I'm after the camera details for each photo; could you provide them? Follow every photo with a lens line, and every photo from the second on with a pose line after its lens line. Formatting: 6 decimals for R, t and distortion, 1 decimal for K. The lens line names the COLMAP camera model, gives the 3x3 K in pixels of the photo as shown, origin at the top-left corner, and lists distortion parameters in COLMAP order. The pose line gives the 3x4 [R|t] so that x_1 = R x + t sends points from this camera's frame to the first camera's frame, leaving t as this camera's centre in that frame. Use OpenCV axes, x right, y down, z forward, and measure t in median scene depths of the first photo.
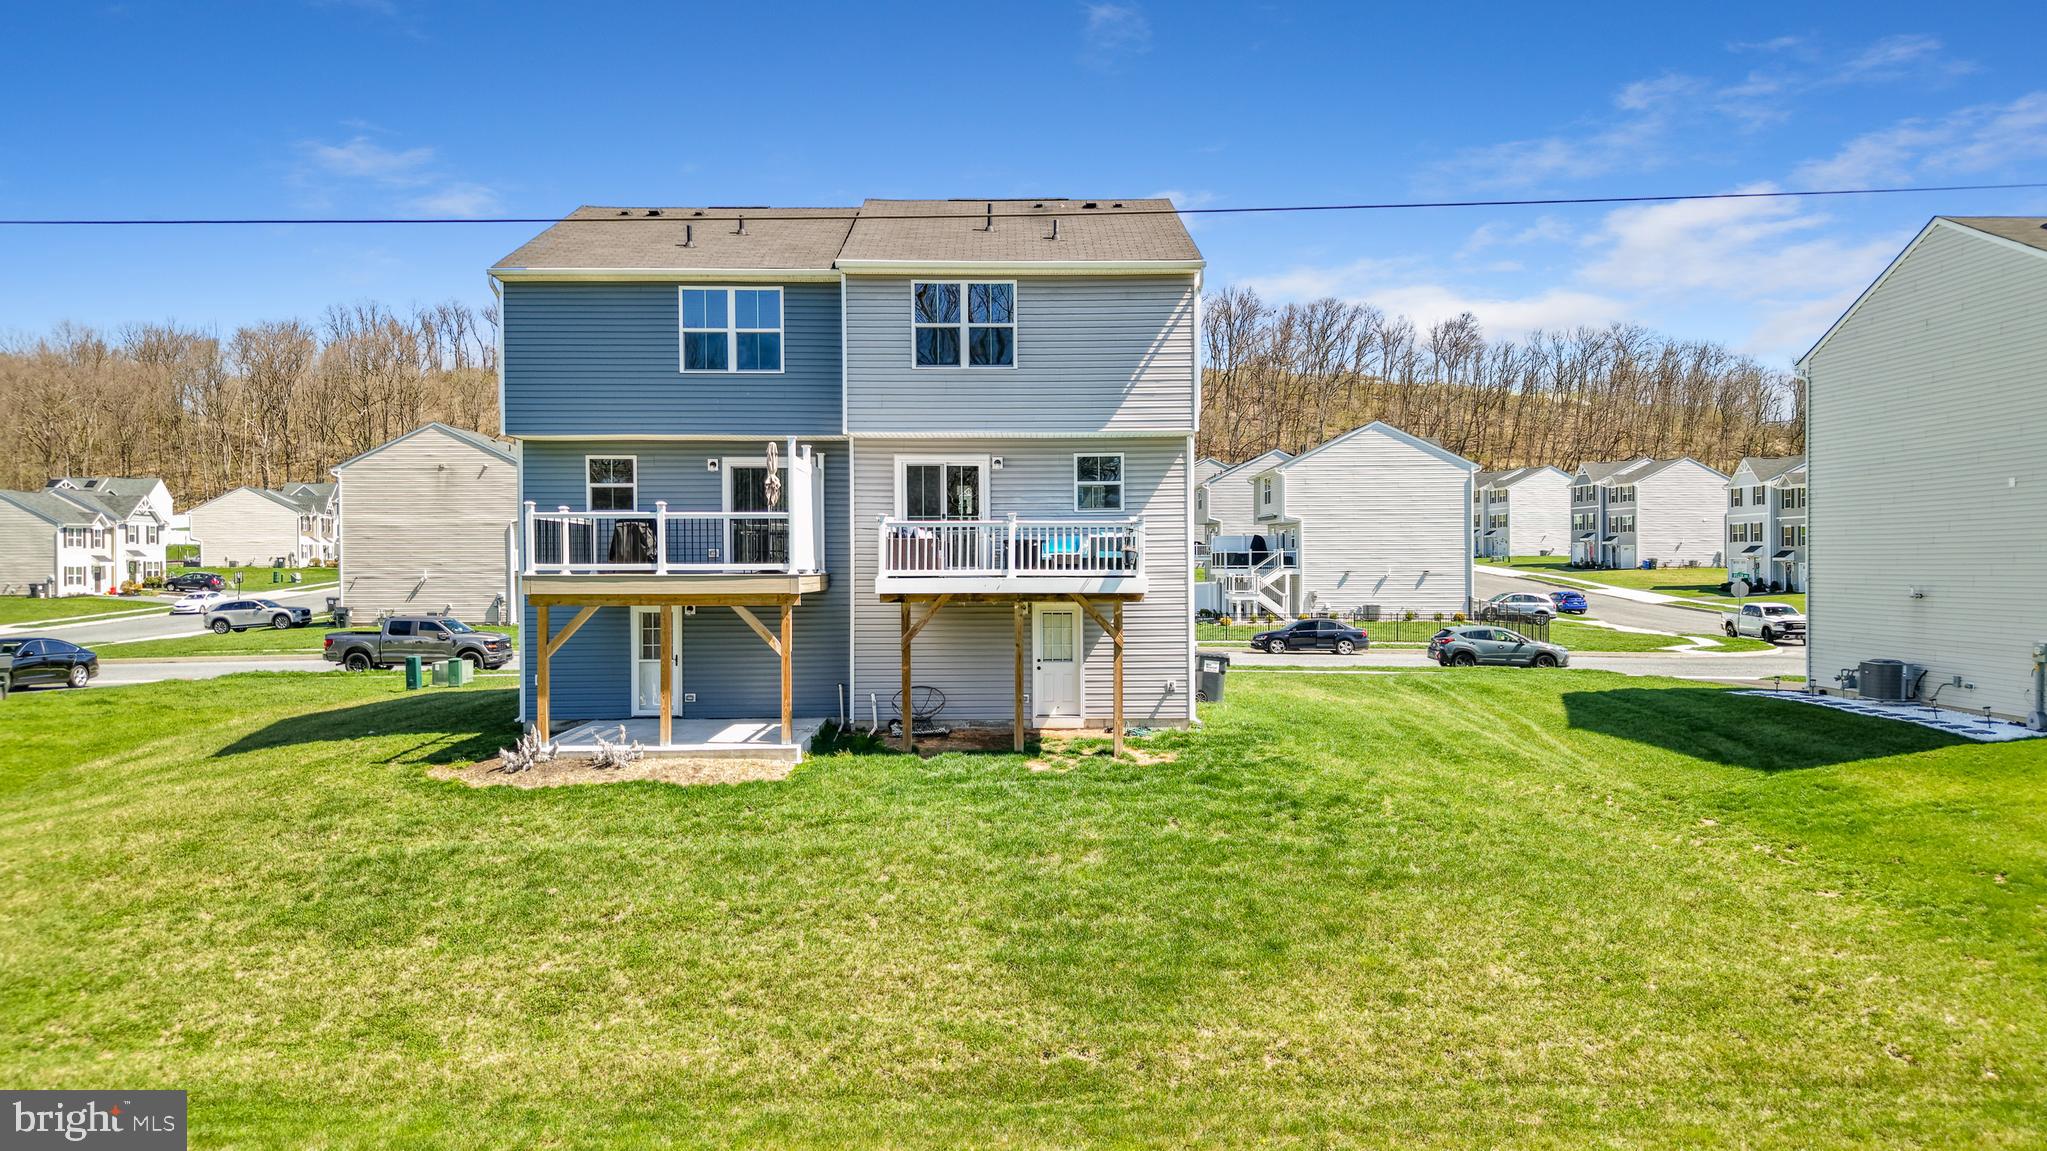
lens RADIAL K [[1385.2, 0, 1023.5], [0, 1385.2, 575.5], [0, 0, 1]] dist [0.004064, 0.001253]
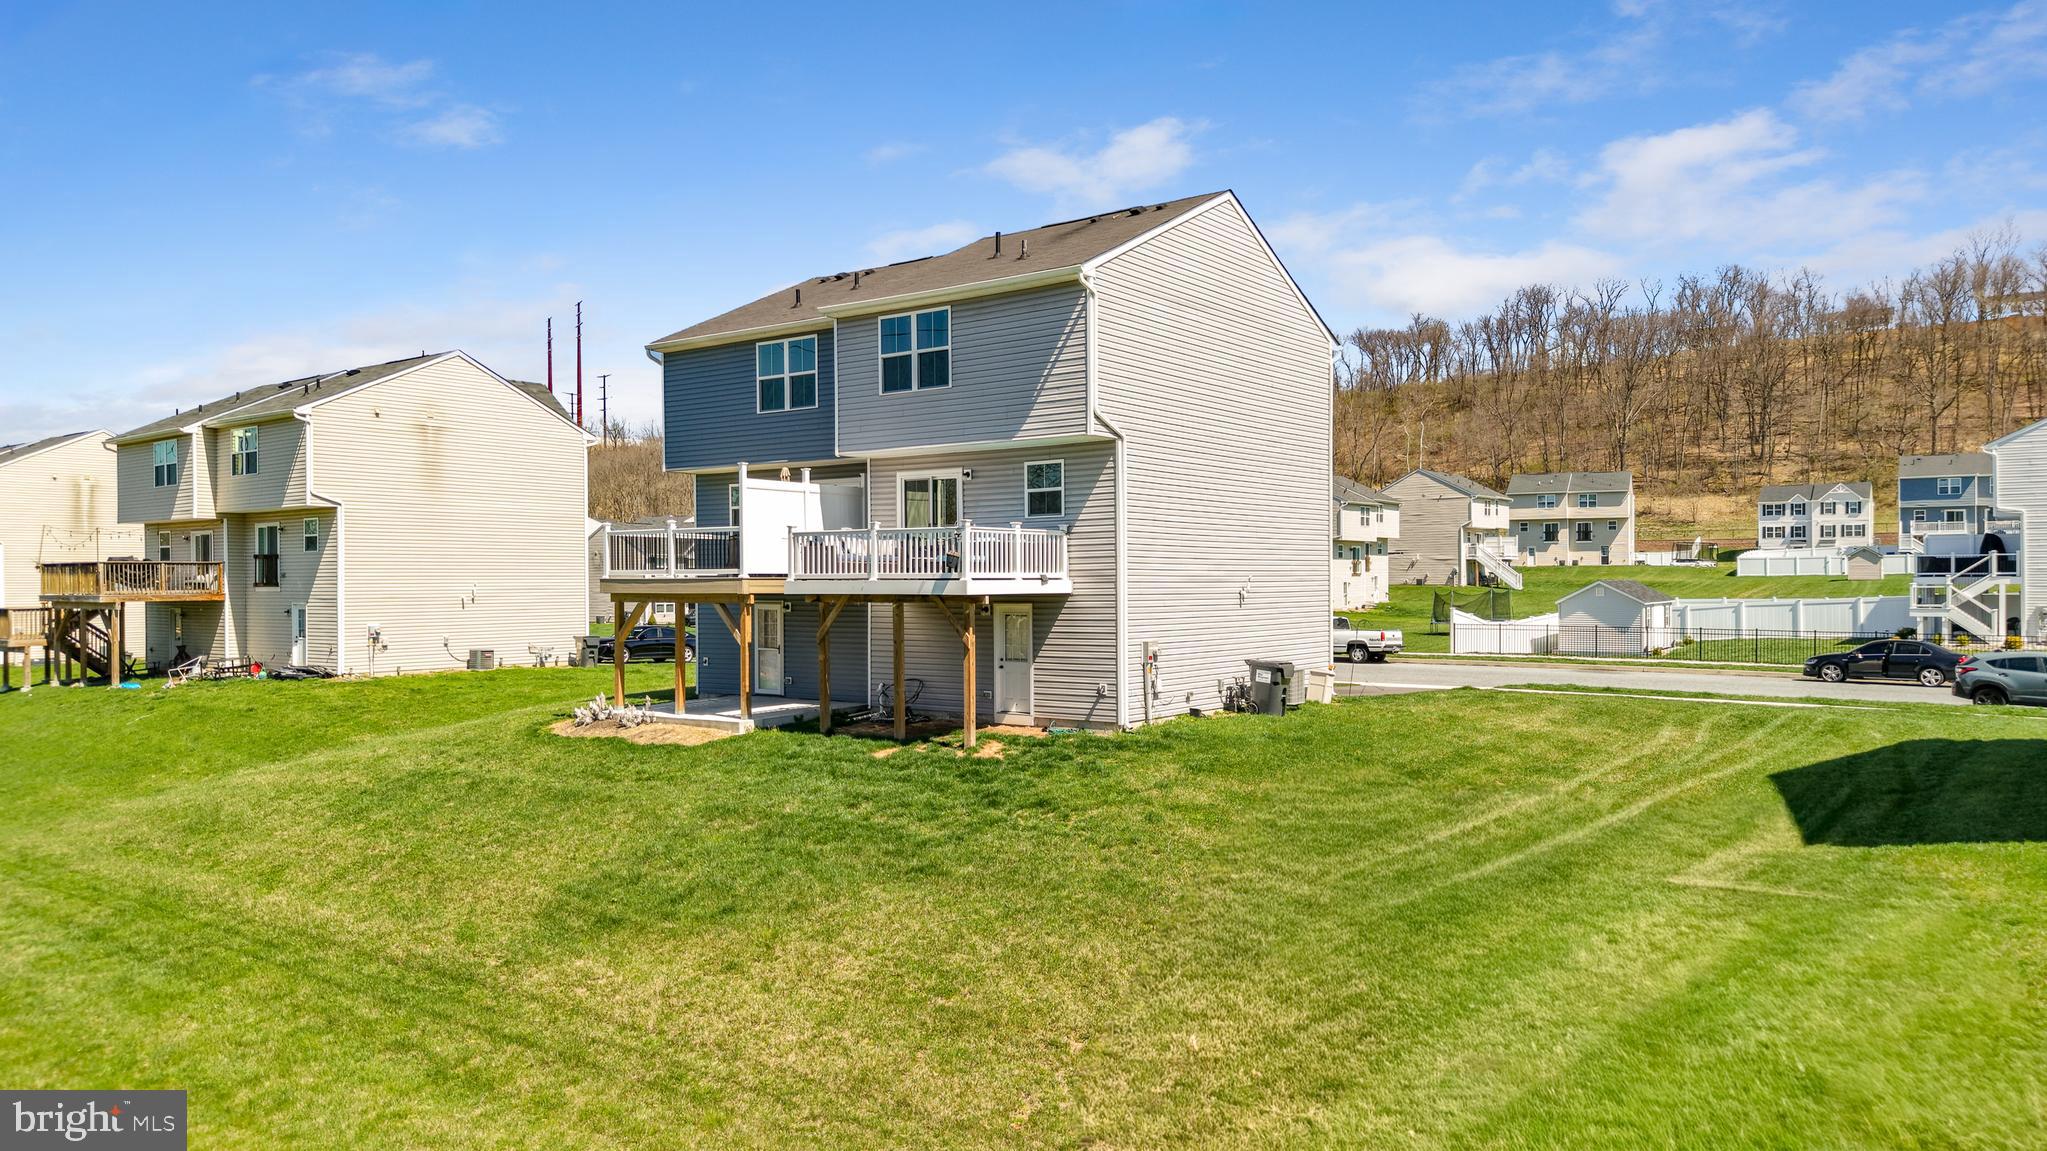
lens RADIAL K [[1385.2, 0, 1023.5], [0, 1385.2, 575.5], [0, 0, 1]] dist [0.004064, 0.001253]
pose [[0.795519, -0.003431, -0.605919, 0.678628], [-0.002303, 0.999960, -0.008685, 0.006423], [0.605925, 0.008305, 0.795479, 0.171596]]
